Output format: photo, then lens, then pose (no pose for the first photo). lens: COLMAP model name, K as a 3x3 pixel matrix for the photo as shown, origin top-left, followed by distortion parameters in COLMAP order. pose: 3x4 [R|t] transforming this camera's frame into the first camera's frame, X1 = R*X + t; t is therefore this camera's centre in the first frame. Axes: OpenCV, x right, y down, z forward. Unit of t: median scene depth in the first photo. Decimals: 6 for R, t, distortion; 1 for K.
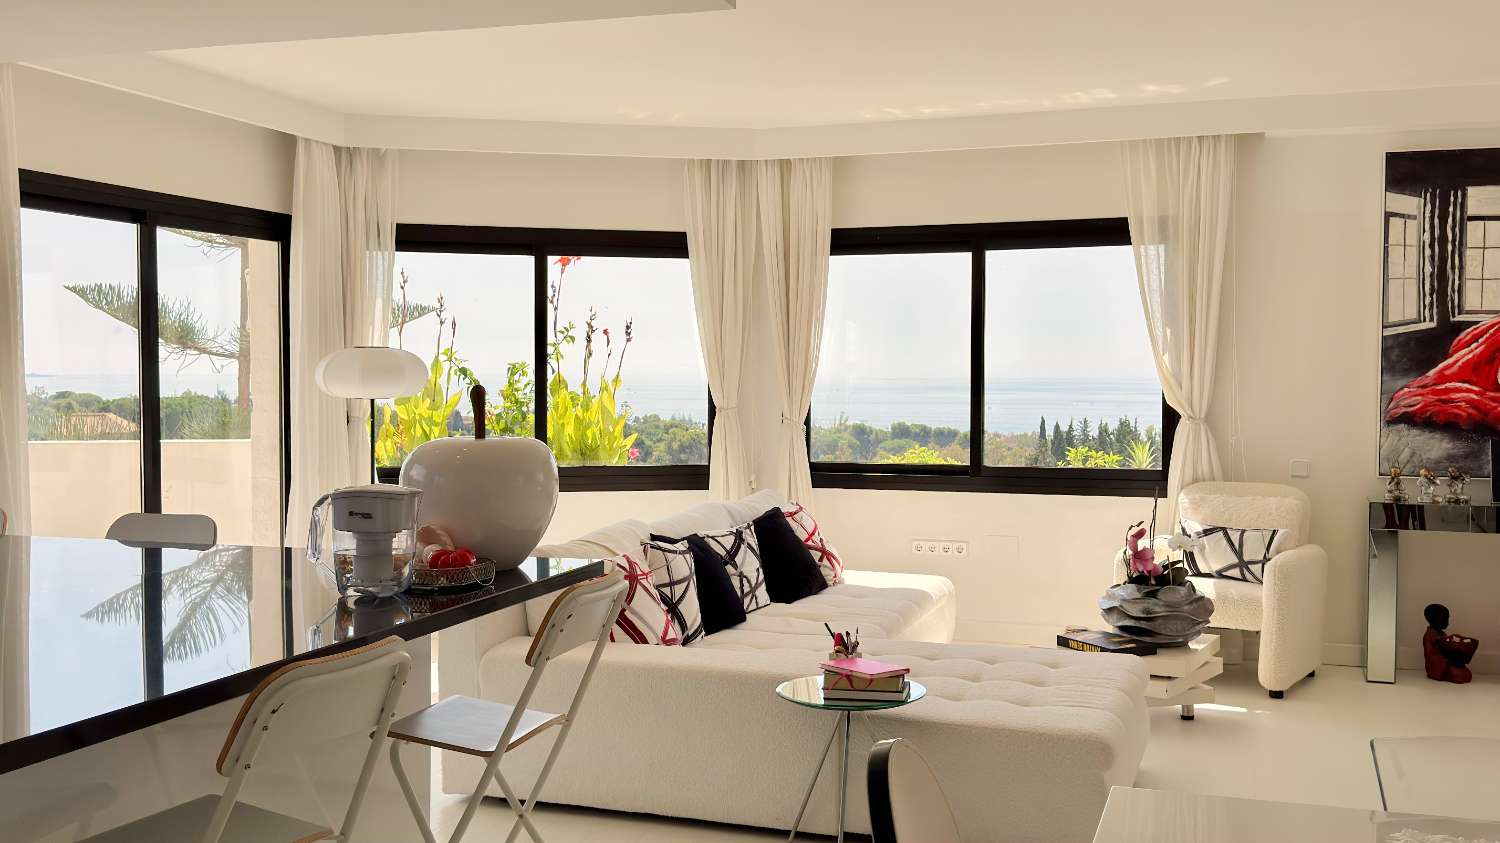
lens RADIAL K [[1434.3, 0, 692.6], [0, 1434.3, 410.3], [0, 0, 1]] dist [0.011330, -0.097938]
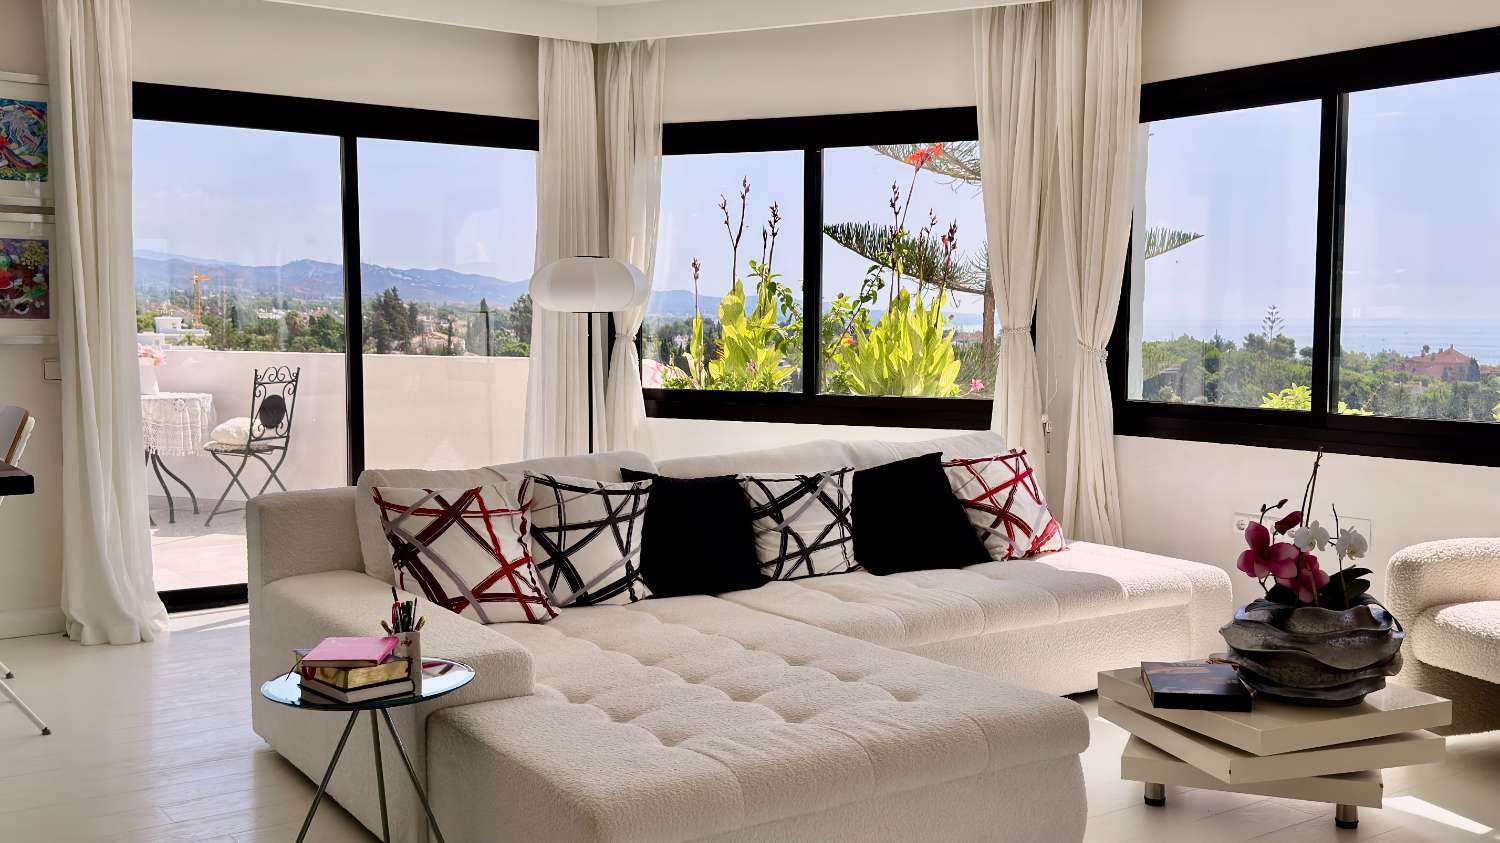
lens RADIAL K [[1480.0, 0, 750.0], [0, 1480.0, 421.5], [0, 0, 1]] dist [0.083090, -0.000049]
pose [[0.809152, 0.042284, -0.586076, 0.447837], [-0.014036, 0.998514, 0.052663, 0.009960], [0.587432, -0.034386, 0.808543, 0.292848]]
